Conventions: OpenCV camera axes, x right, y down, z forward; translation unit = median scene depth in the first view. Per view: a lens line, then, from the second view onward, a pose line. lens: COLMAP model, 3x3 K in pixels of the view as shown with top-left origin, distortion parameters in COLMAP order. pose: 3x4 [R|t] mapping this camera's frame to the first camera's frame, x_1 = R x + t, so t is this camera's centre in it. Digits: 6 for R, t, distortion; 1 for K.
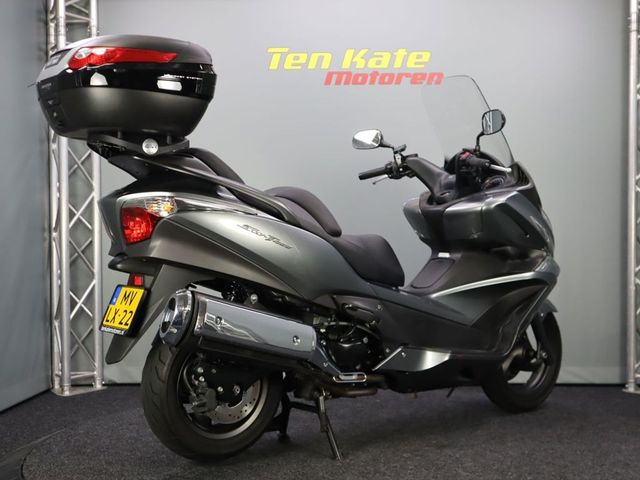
lens RADIAL K [[862.3, 0, 320.3], [0, 862.3, 236.0], [0, 0, 1]] dist [-0.000919, 0.098273]
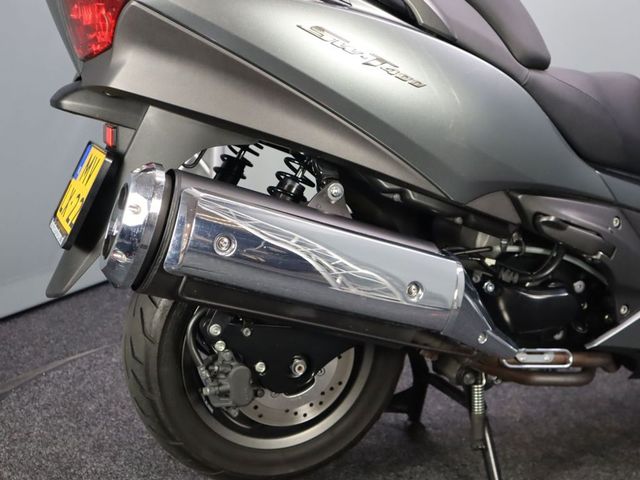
lens RADIAL K [[862.3, 0, 320.3], [0, 862.3, 236.0], [0, 0, 1]] dist [-0.000919, 0.098273]
pose [[0.962614, 0.096462, -0.253118, 0.033422], [-0.052243, 0.983013, 0.175942, 0.013346], [0.265790, -0.156140, 0.951302, 0.513689]]
